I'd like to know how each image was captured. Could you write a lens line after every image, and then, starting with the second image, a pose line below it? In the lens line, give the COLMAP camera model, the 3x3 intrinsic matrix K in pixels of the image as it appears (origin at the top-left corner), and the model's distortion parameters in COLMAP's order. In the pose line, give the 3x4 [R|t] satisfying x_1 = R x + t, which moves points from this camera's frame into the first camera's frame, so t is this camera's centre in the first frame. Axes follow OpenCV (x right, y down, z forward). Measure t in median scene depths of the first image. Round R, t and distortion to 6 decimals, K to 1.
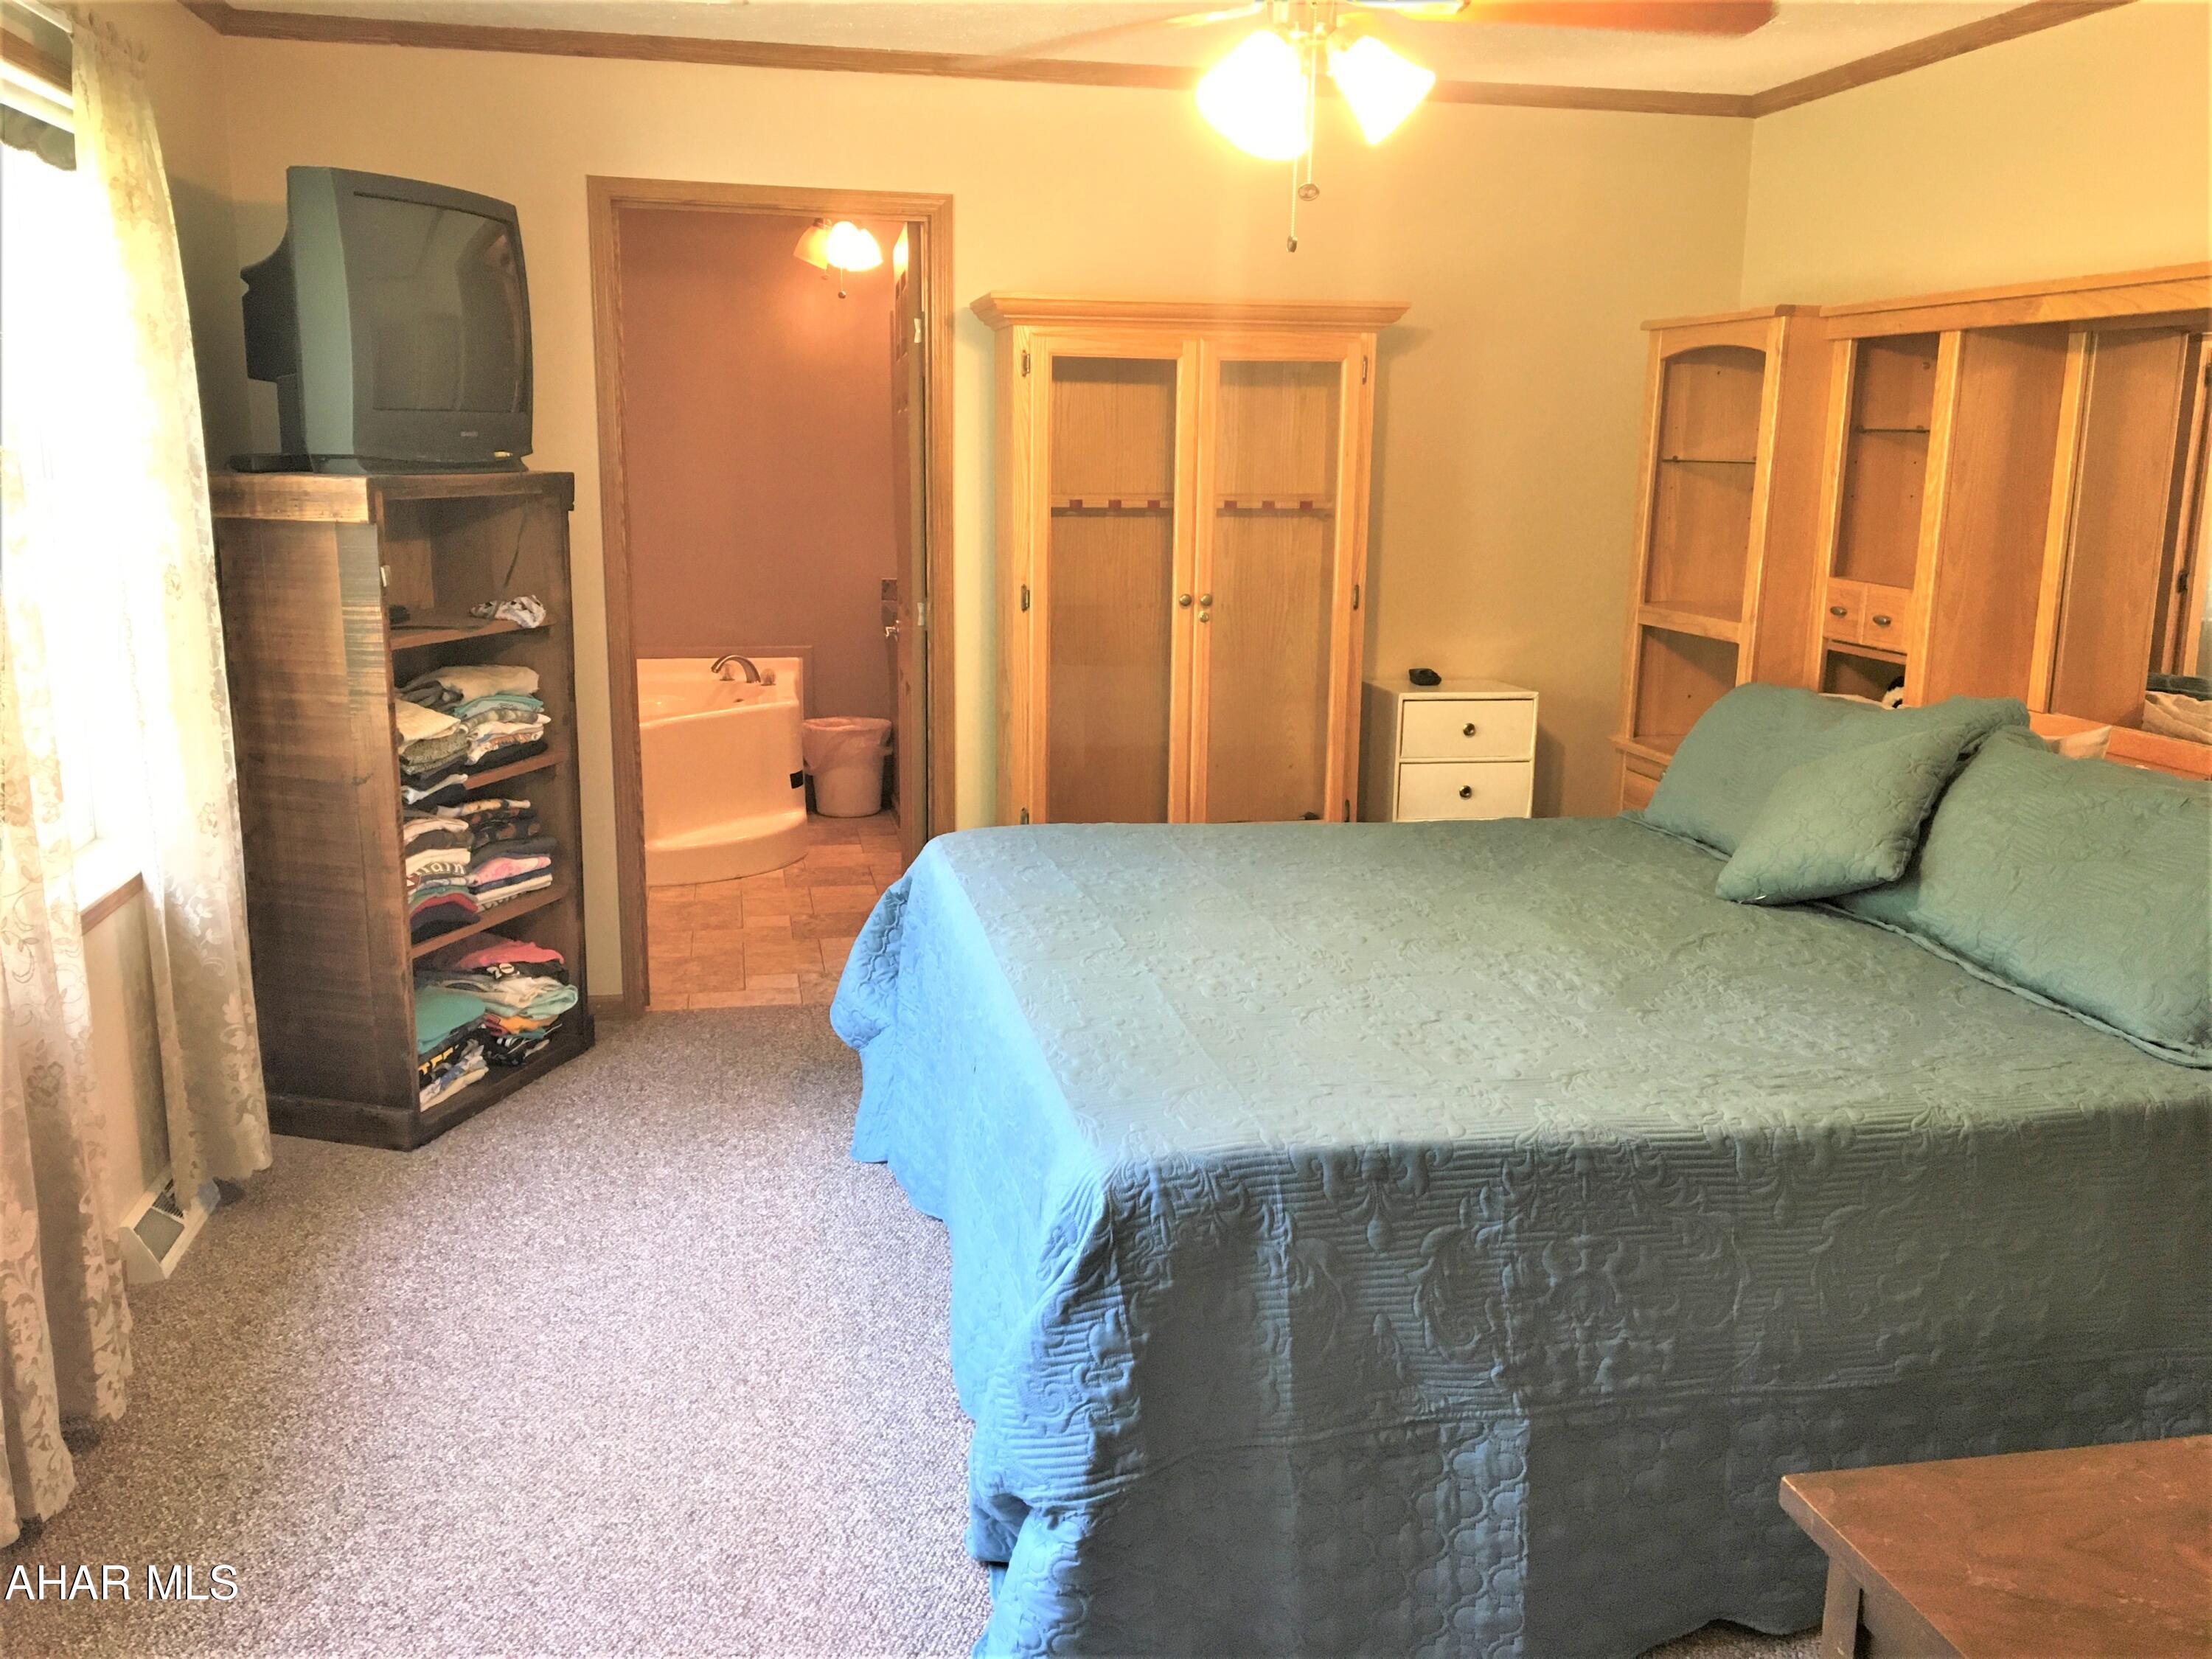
lens RADIAL K [[1861.3, 0, 1098.1], [0, 1861.3, 829.0], [0, 0, 1]] dist [0.077198, -0.102997]
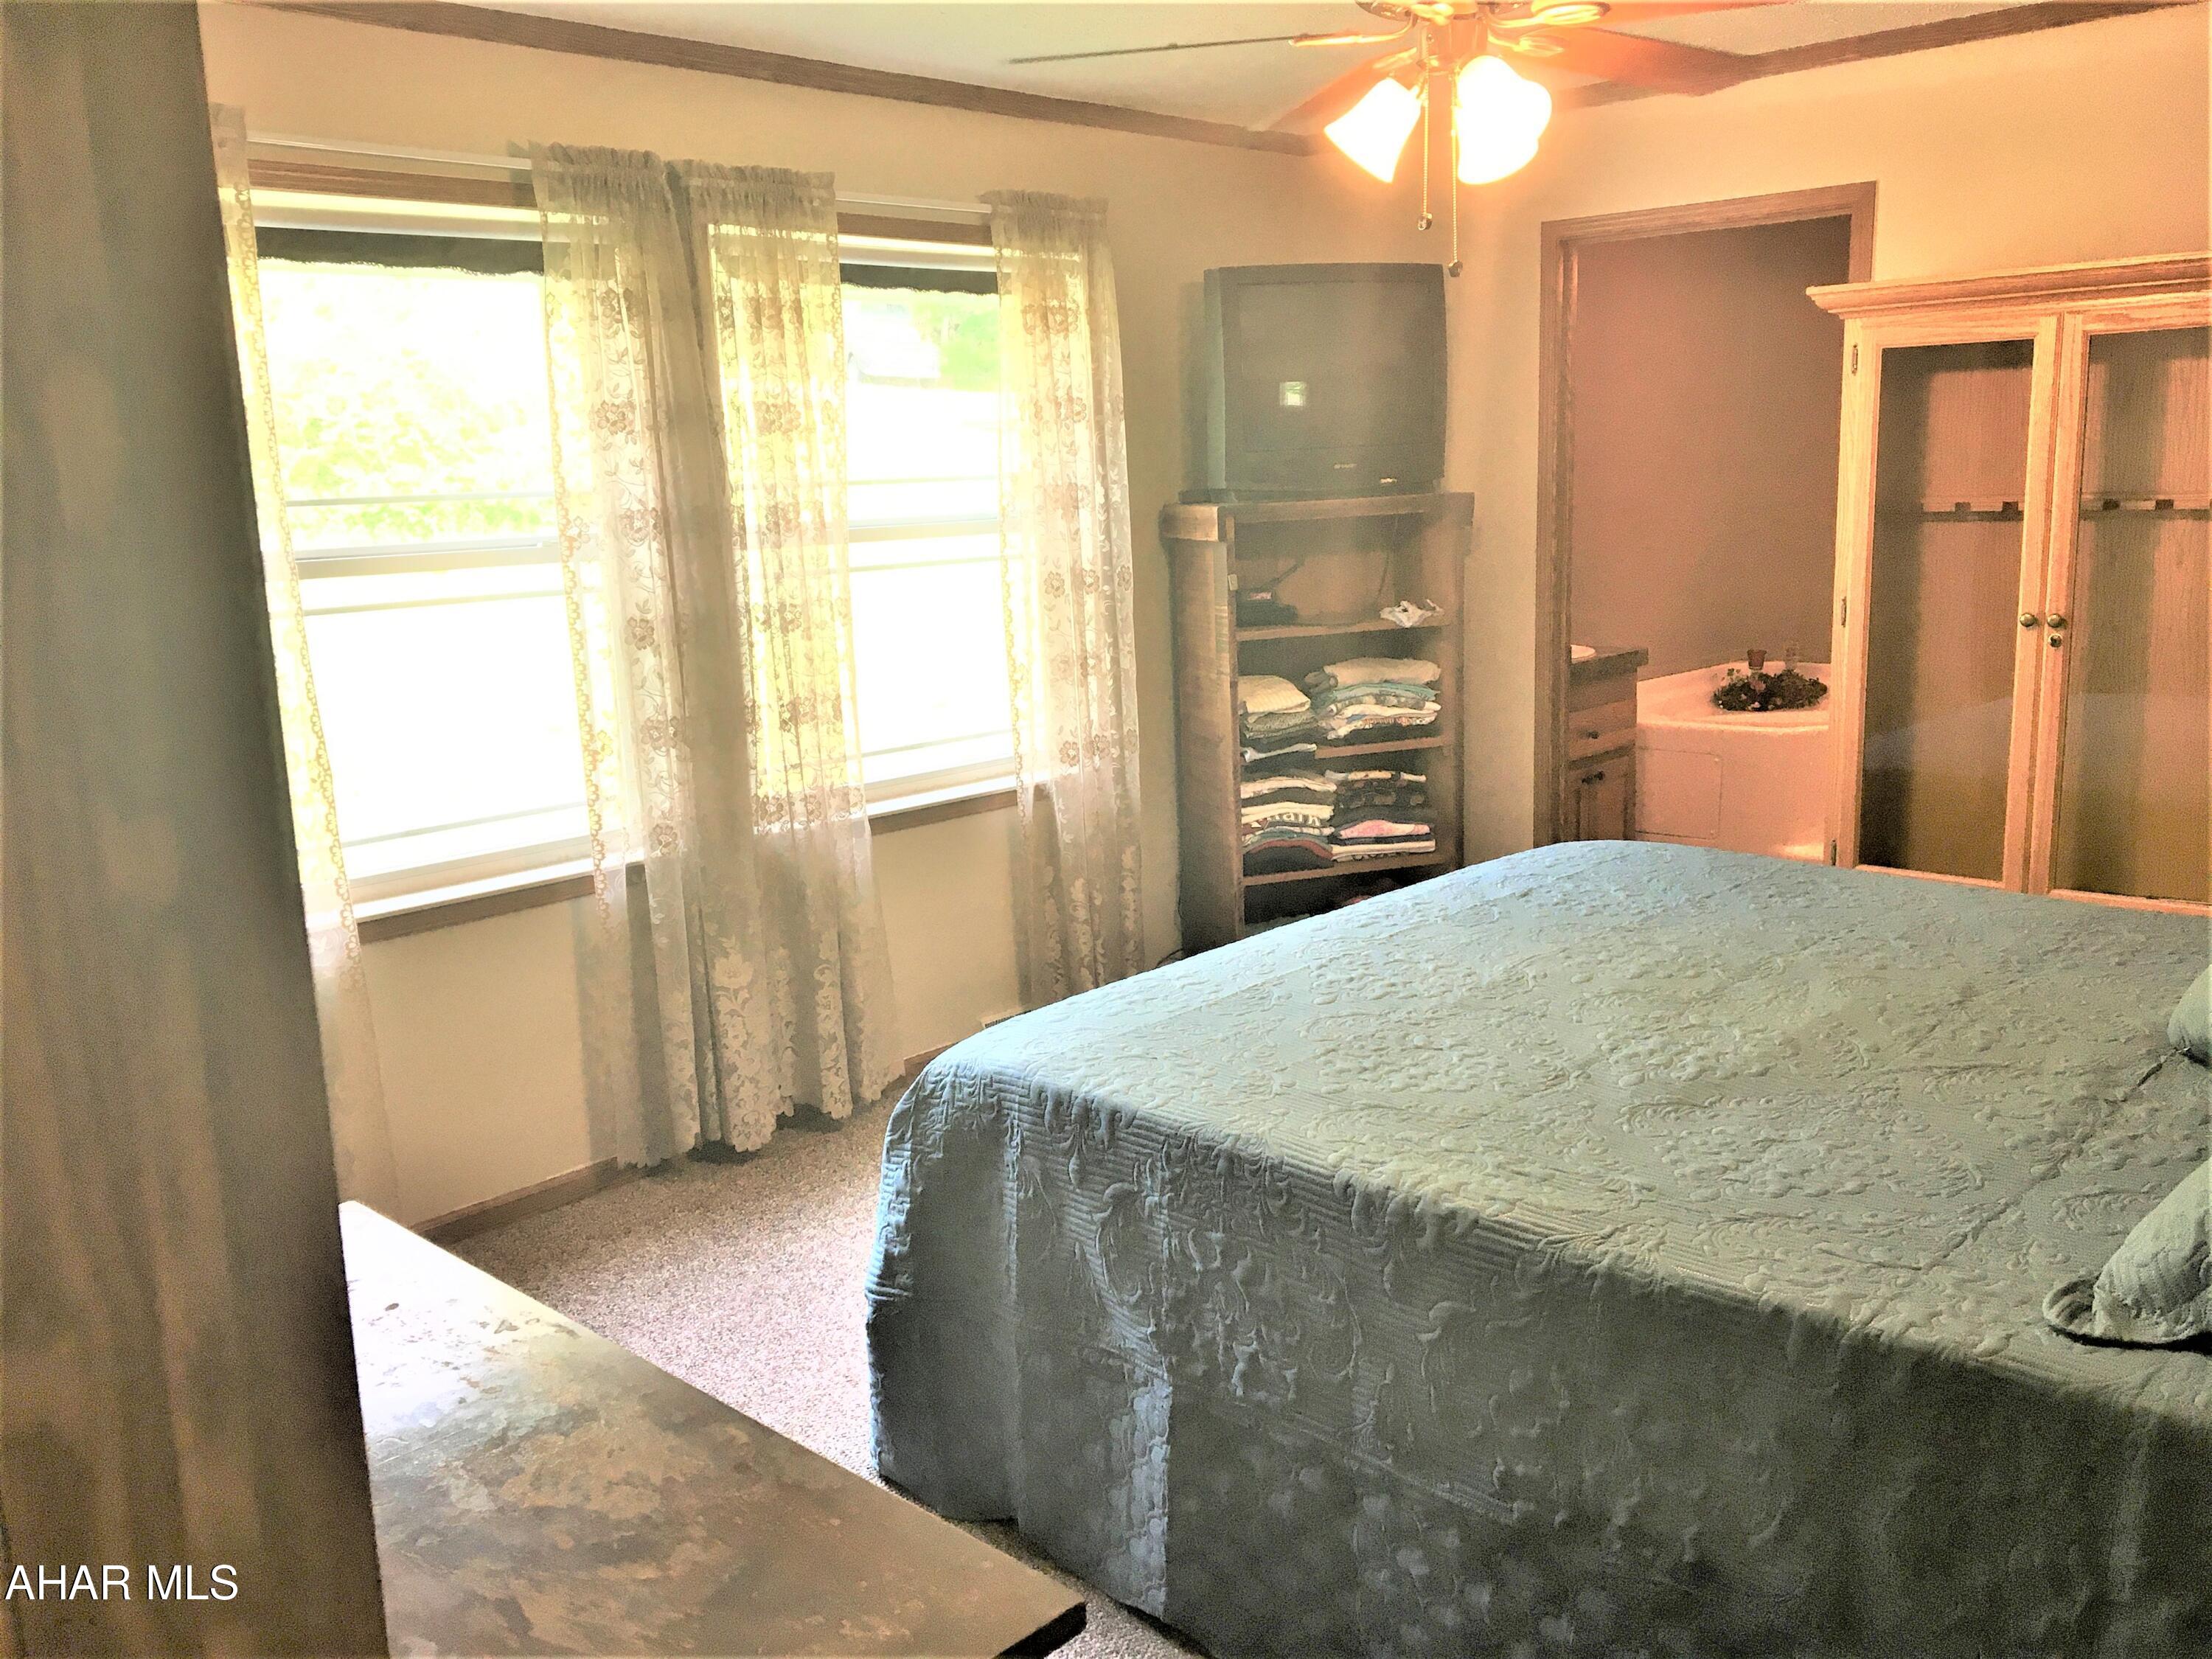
lens RADIAL K [[1861.3, 0, 1111.9], [0, 1861.3, 840.2], [0, 0, 1]] dist [0.077198, -0.102997]
pose [[0.567422, 0.128034, -0.813412, 0.718202], [-0.122501, 0.989970, 0.070370, -0.044857], [0.814264, 0.059714, 0.577415, 0.234644]]
